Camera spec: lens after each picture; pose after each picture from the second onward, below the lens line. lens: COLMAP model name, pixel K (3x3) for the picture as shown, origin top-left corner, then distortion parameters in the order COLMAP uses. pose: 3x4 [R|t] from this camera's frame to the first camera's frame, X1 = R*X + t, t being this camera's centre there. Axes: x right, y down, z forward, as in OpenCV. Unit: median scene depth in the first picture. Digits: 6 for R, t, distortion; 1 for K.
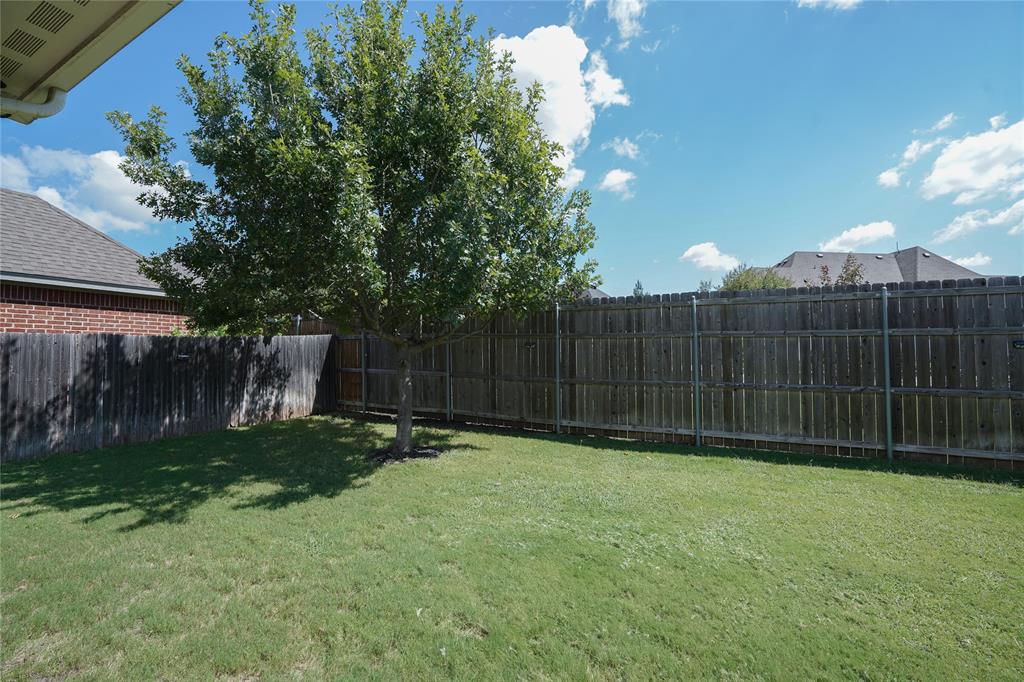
lens RADIAL K [[475.1, 0, 508.5], [0, 475.1, 339.2], [0, 0, 1]] dist [-0.077261, 0.033844]
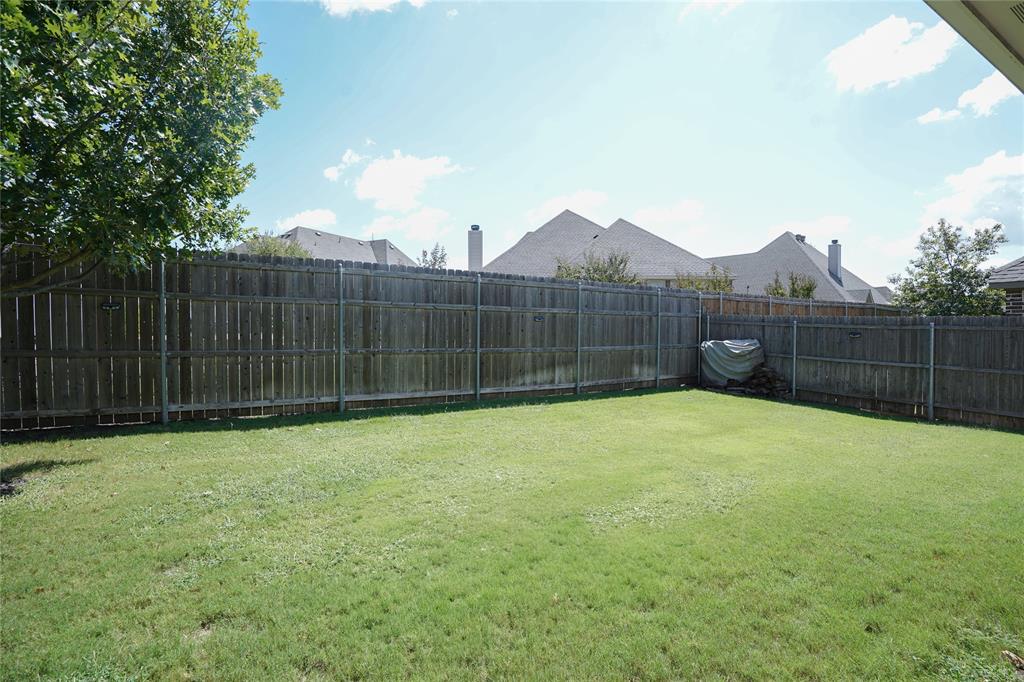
lens RADIAL K [[475.1, 0, 508.5], [0, 475.1, 339.2], [0, 0, 1]] dist [-0.077261, 0.033844]
pose [[0.502153, -0.018024, 0.864591, -0.296411], [-0.039845, 0.998239, 0.043952, 0.010228], [-0.863860, -0.056520, 0.500550, 0.177808]]
